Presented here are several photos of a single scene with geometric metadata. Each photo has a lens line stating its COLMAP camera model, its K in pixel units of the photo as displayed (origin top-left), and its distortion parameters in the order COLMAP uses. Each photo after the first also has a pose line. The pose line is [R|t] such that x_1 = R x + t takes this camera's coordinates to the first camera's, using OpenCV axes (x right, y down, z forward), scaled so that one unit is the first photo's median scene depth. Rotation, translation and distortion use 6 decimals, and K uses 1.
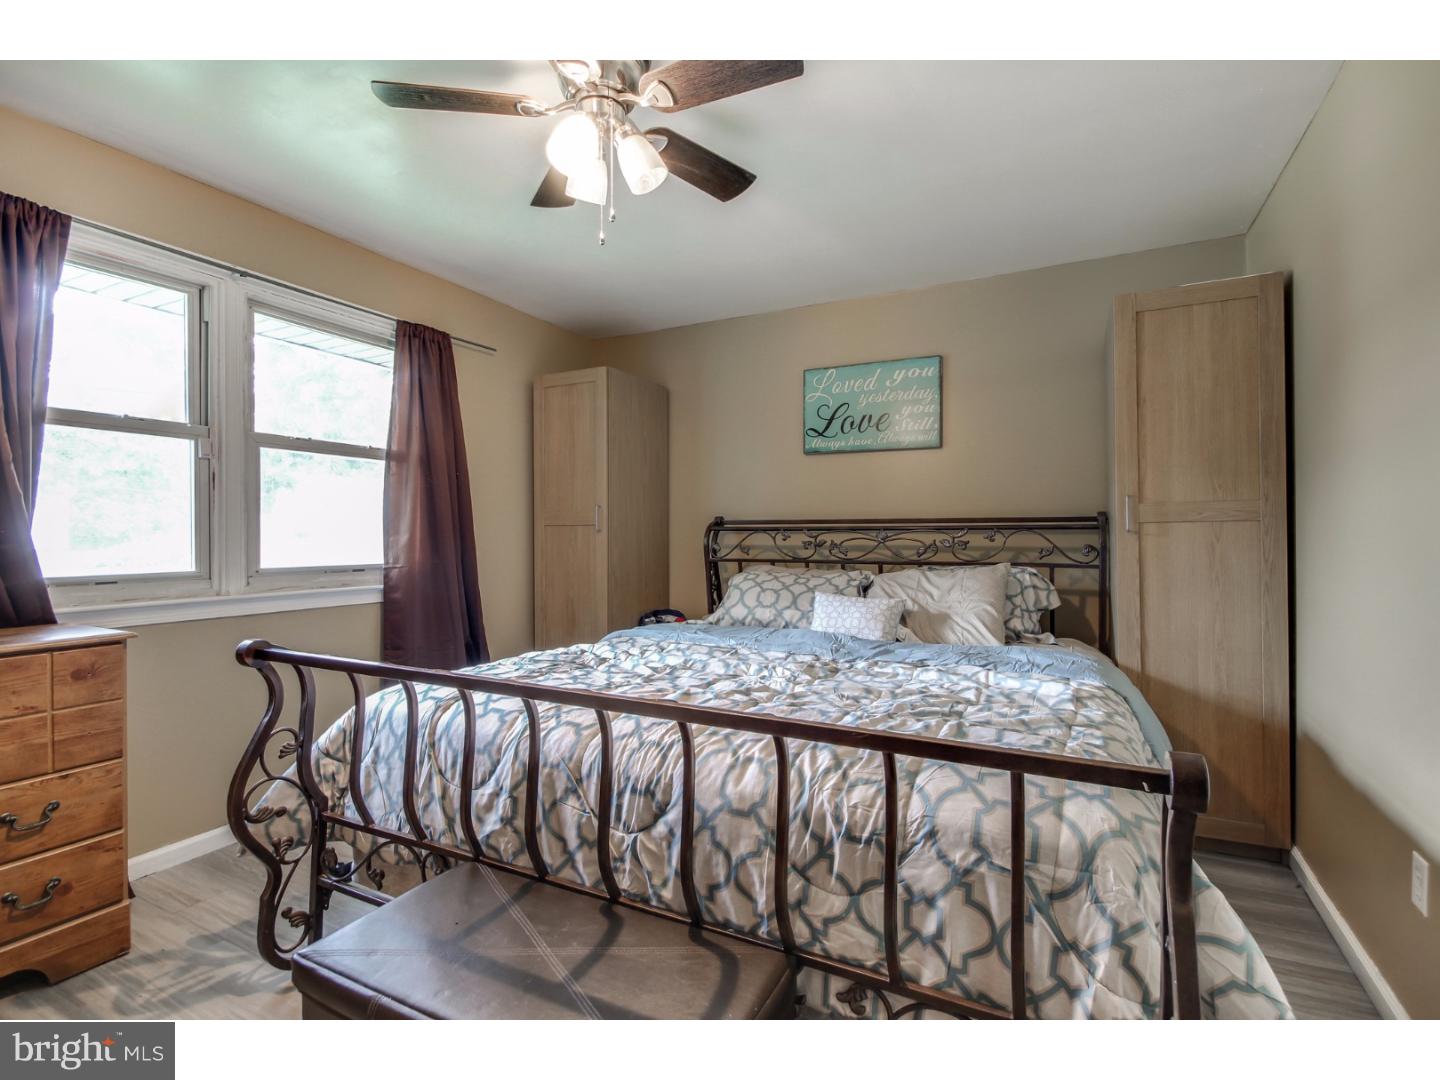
lens RADIAL K [[699.1, 0, 694.0], [0, 699.1, 540.0], [0, 0, 1]] dist [-0.000262, 0.000370]
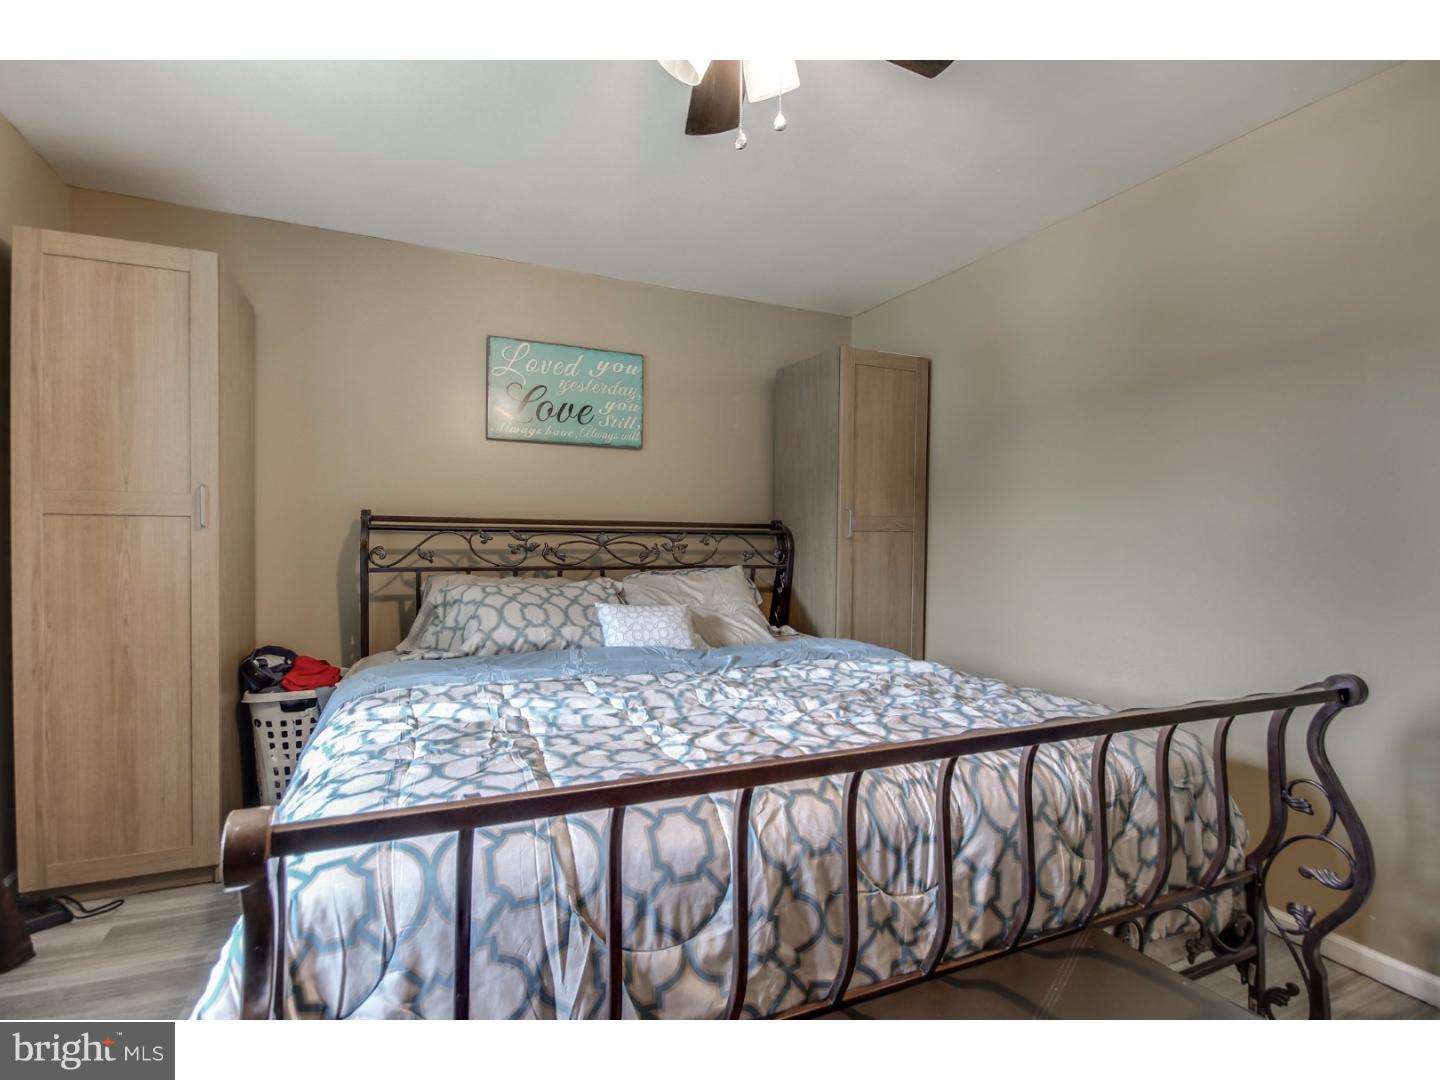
lens RADIAL K [[736.8, 0, 722.1], [0, 736.8, 556.1], [0, 0, 1]] dist [0.004167, 0.000710]
pose [[0.592780, -0.011976, 0.805275, -0.440747], [-0.006027, 0.999795, 0.019306, -0.003032], [-0.805342, -0.016298, 0.592587, 0.307871]]
